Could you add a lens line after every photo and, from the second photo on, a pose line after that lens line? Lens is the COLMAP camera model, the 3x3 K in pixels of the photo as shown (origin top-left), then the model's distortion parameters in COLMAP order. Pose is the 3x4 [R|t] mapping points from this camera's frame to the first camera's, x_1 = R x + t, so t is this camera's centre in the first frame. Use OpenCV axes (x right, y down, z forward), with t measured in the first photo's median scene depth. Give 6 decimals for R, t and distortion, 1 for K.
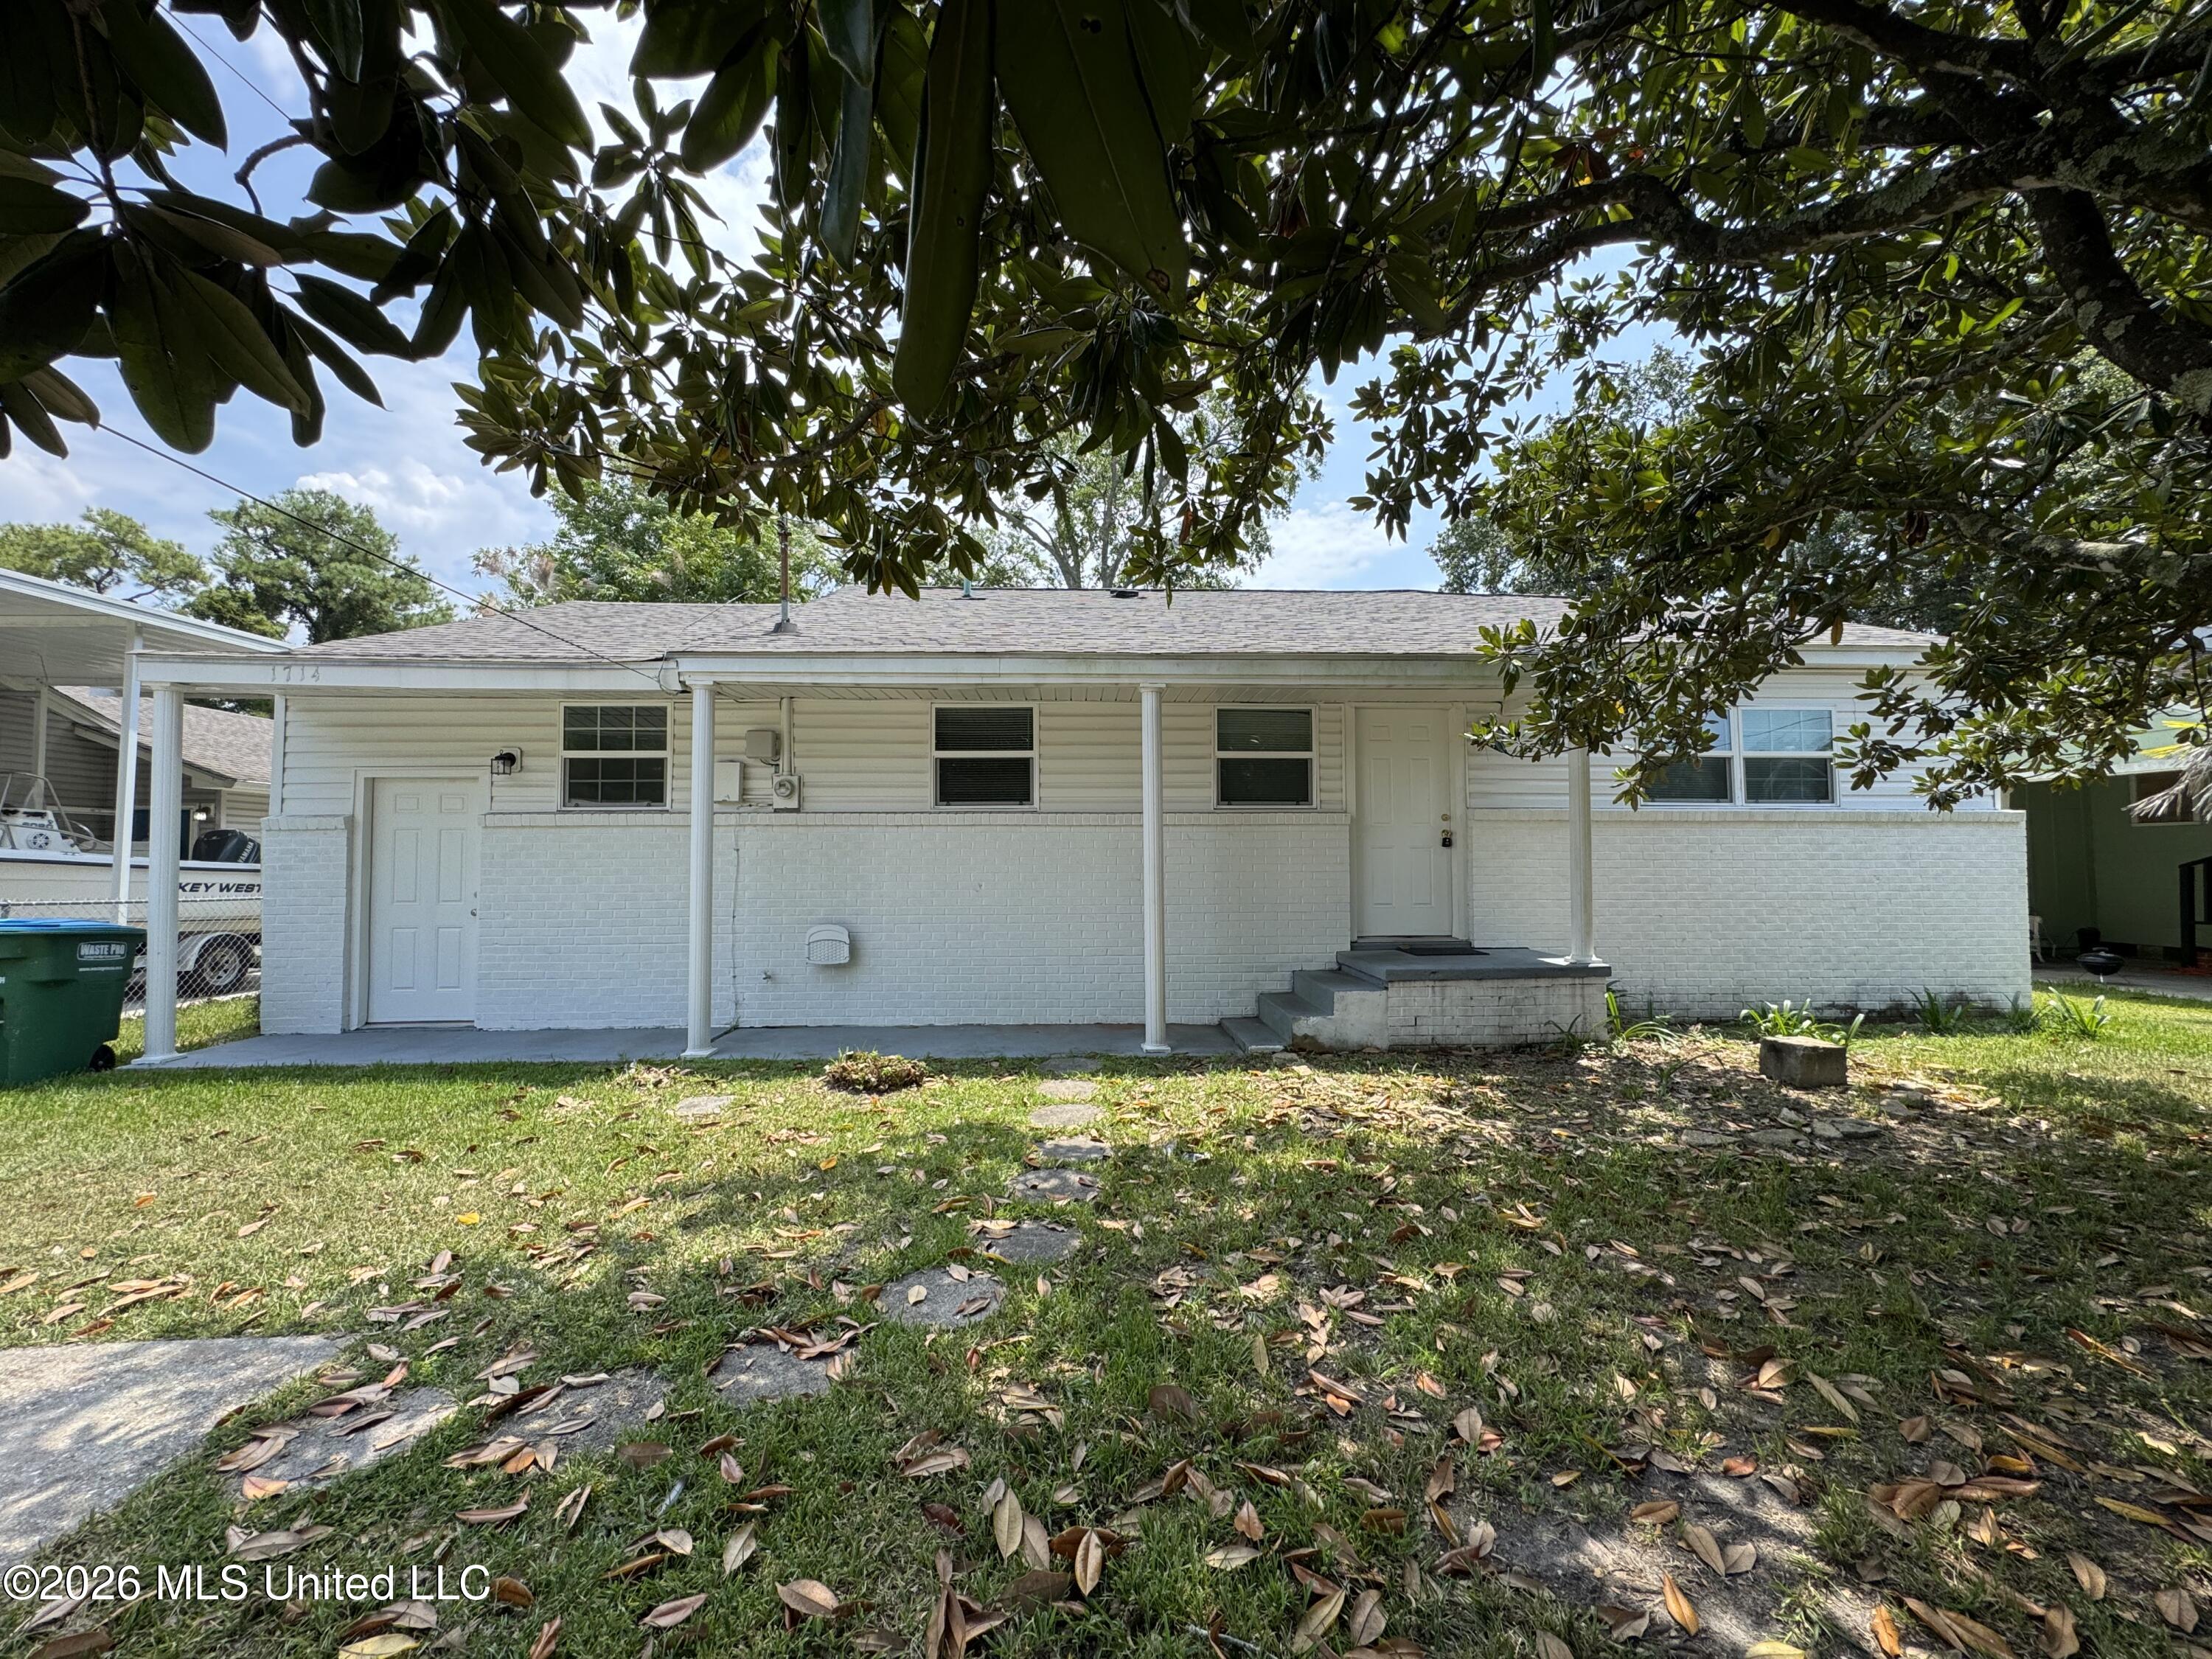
lens RADIAL K [[886.6, 0, 1102.9], [0, 886.6, 828.3], [0, 0, 1]] dist [-0.003754, 0.000313]
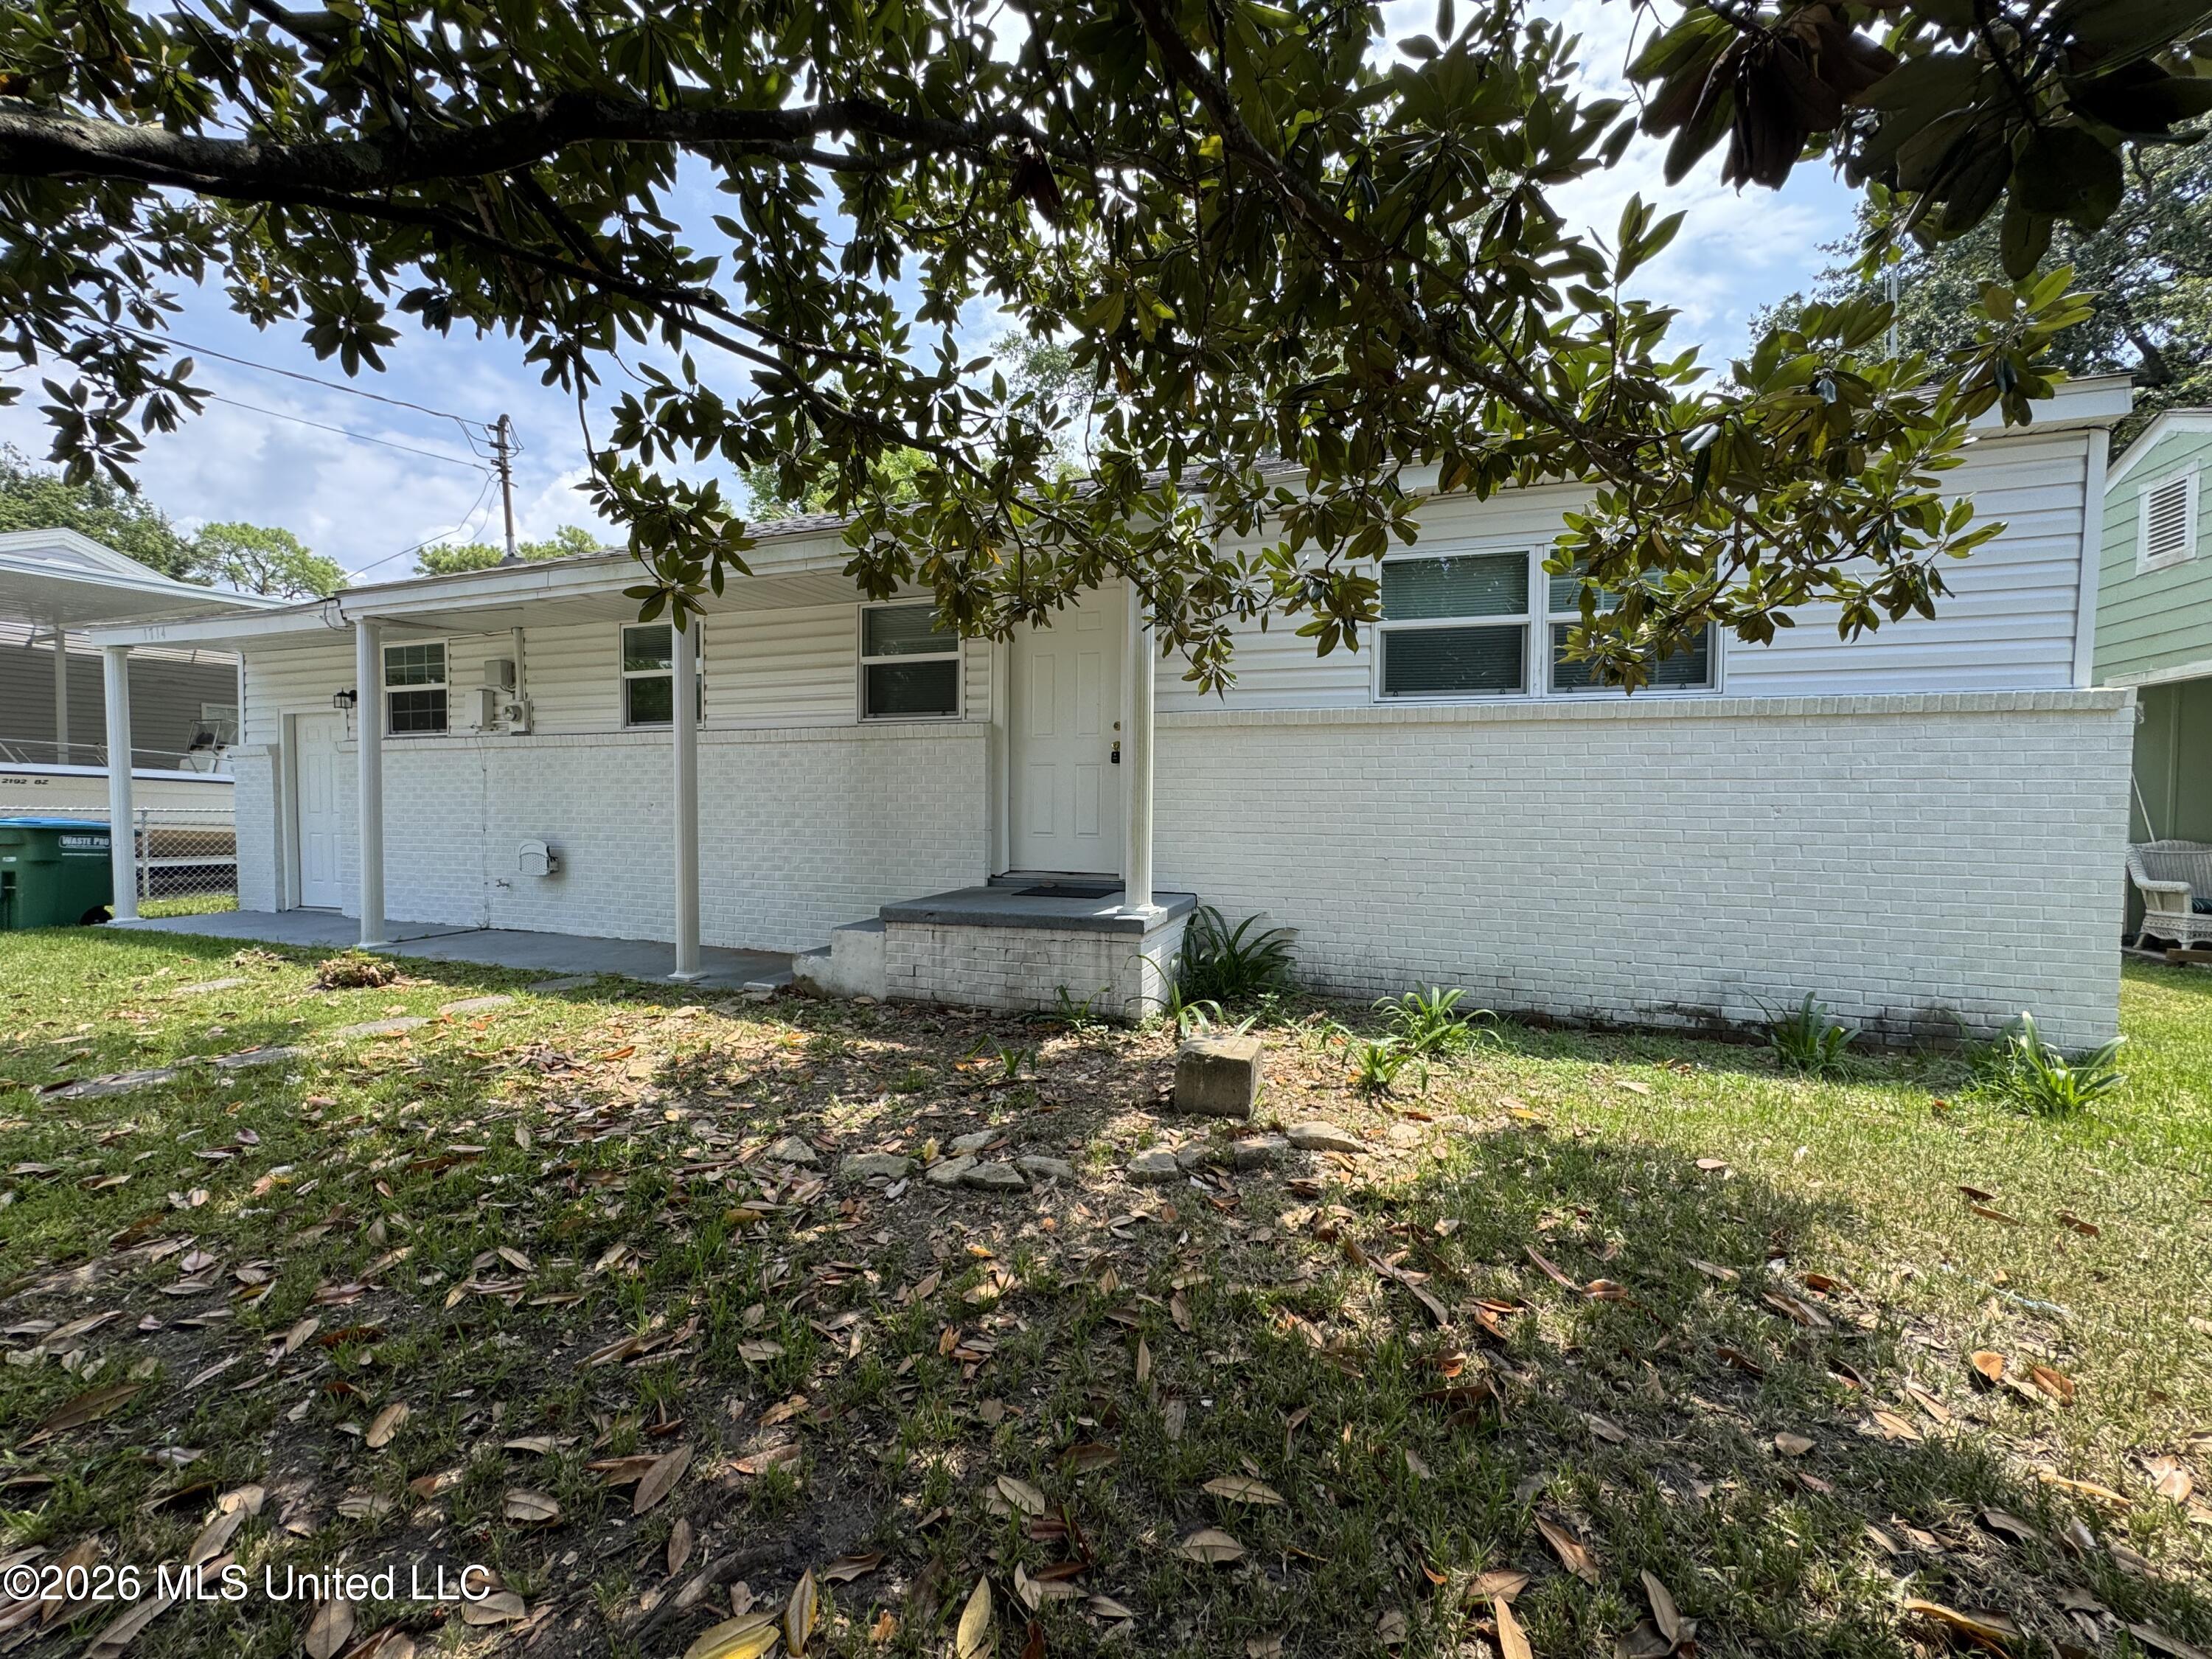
lens RADIAL K [[886.6, 0, 1104.9], [0, 886.6, 831.6], [0, 0, 1]] dist [-0.003754, 0.000313]
pose [[0.908812, 0.029075, -0.416191, 0.766372], [0.018934, 0.993667, 0.110762, -0.006149], [0.416776, -0.108542, 0.902506, 0.282990]]
